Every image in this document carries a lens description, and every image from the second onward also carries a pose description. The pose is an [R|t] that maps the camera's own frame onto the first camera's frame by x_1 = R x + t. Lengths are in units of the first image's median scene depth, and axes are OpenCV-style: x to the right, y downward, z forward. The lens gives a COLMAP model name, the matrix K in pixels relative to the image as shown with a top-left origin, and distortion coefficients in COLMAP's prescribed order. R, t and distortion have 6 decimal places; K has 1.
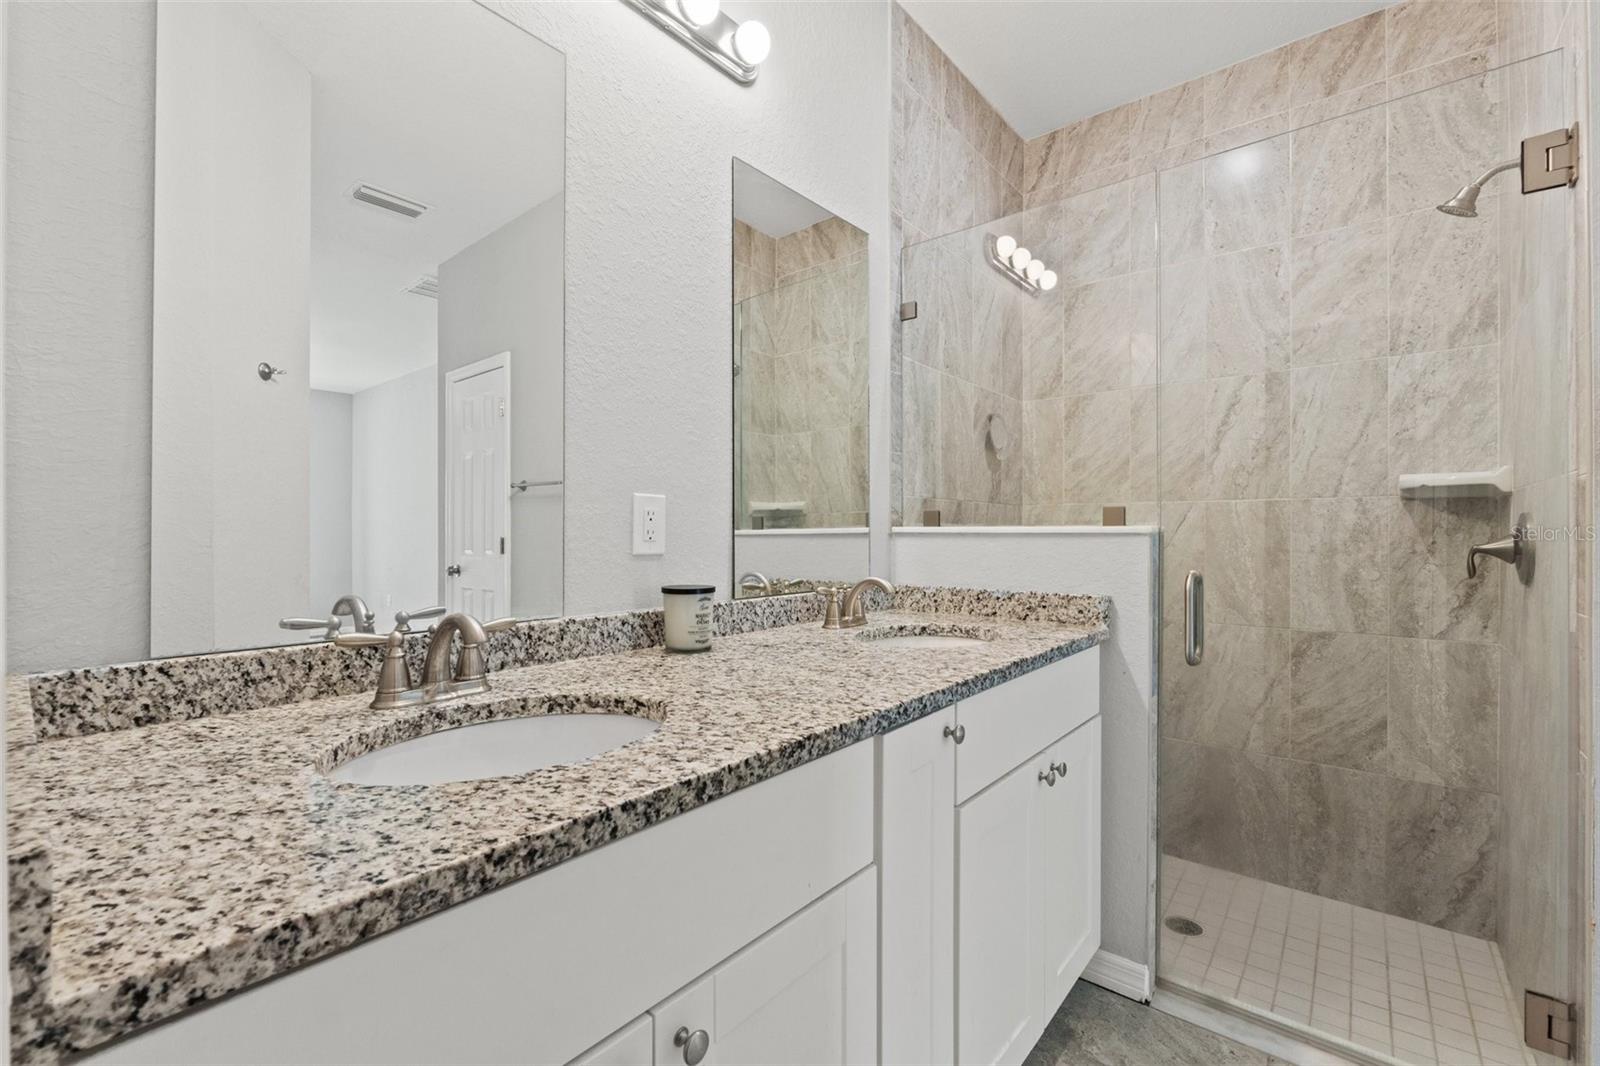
lens RADIAL K [[676.1, 0, 796.6], [0, 676.1, 525.5], [0, 0, 1]] dist [-0.009509, 0.000382]
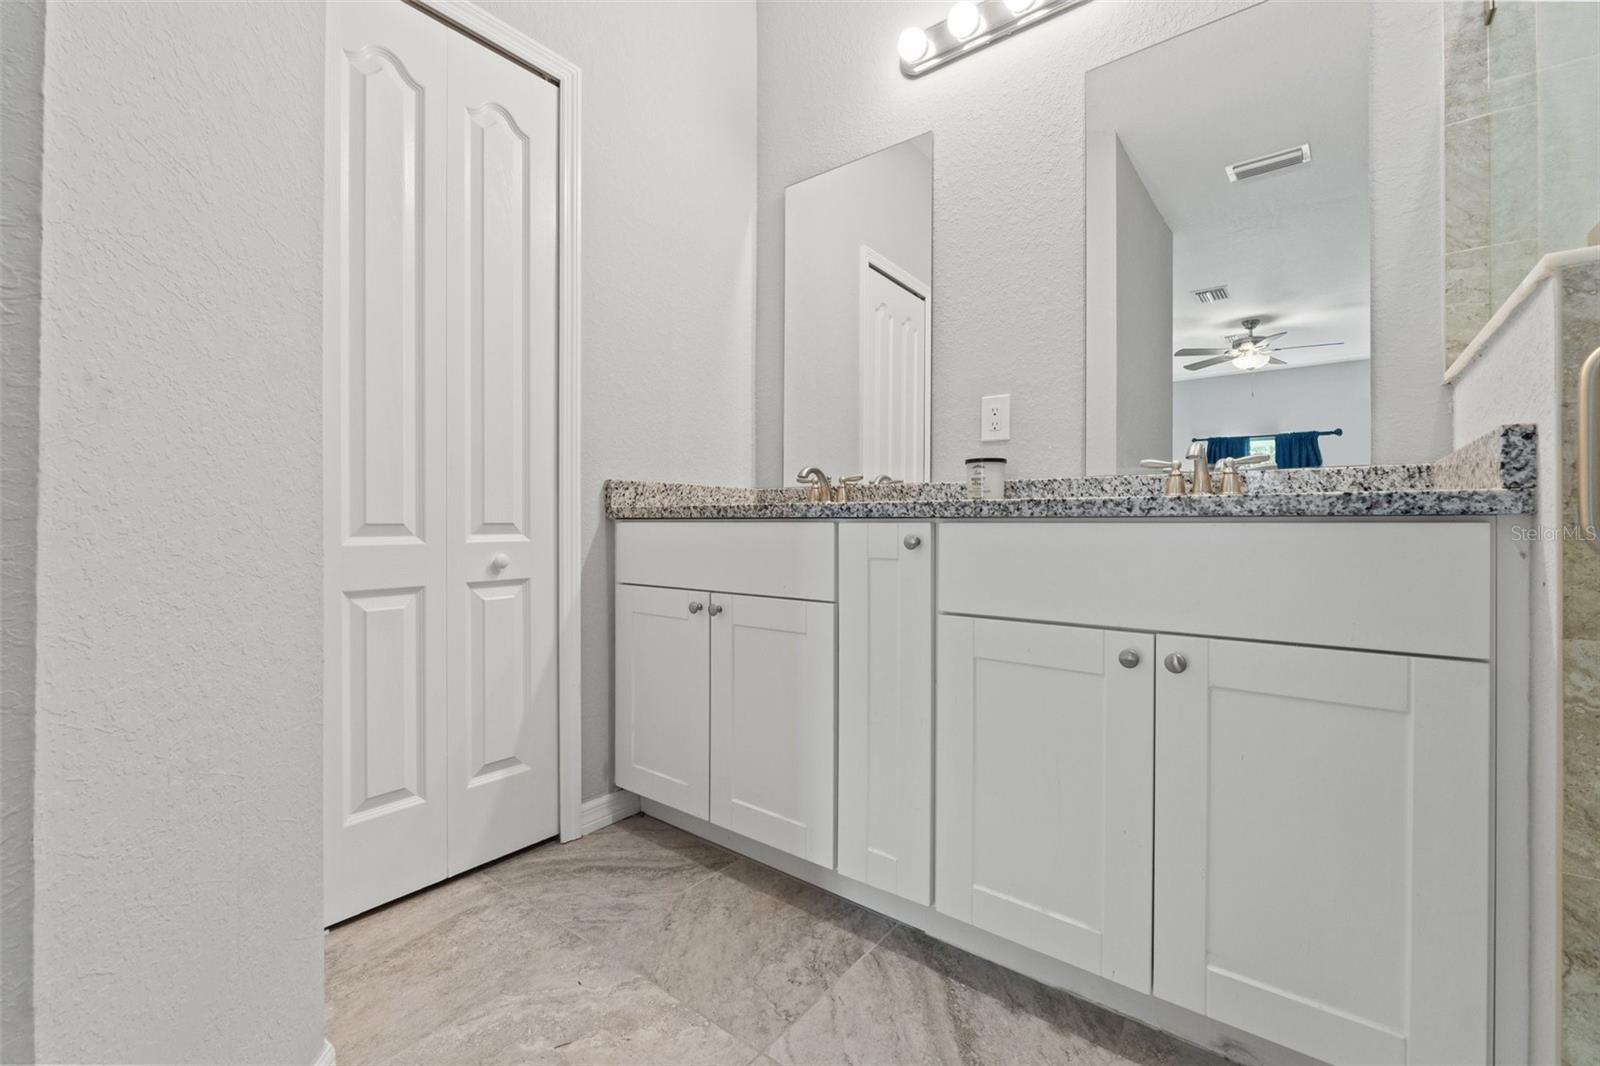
lens RADIAL K [[676.1, 0, 796.6], [0, 676.1, 525.5], [0, 0, 1]] dist [-0.009509, 0.000382]
pose [[0.032076, 0.001249, -0.999485, 1.295530], [0.008561, 0.999962, 0.001525, 0.240084], [0.999449, -0.008605, 0.032064, 0.652811]]
